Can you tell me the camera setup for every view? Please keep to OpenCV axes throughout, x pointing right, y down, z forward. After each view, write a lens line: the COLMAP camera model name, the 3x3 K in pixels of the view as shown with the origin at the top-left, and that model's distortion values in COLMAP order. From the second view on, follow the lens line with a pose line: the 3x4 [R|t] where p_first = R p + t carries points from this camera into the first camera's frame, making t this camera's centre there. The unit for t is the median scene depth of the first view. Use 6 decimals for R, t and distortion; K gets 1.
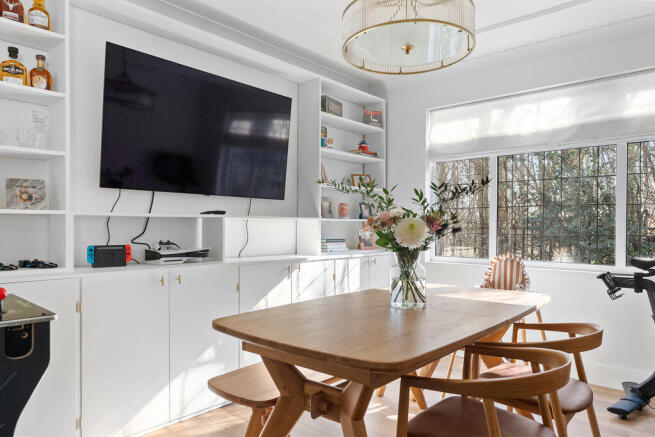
lens RADIAL K [[446.3, 0, 330.4], [0, 446.3, 227.8], [0, 0, 1]] dist [0.007769, 0.000203]
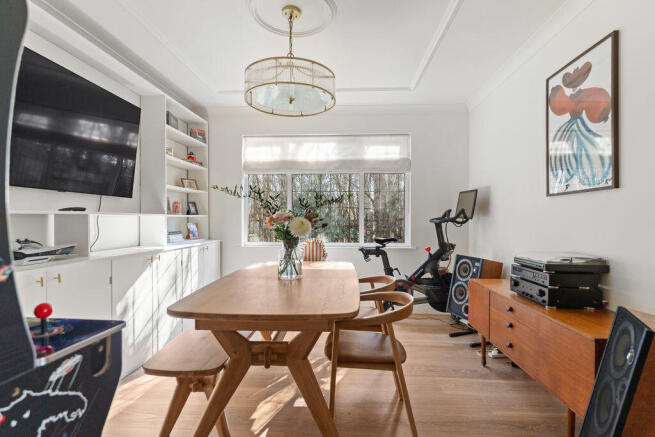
lens RADIAL K [[326.2, 0, 330.2], [0, 326.2, 221.2], [0, 0, 1]] dist [-0.002301, -0.003025]
pose [[0.789894, -0.007088, 0.613203, -0.230897], [0.002465, 0.999962, 0.008383, -0.010664], [-0.613239, -0.005110, 0.789881, 0.053636]]
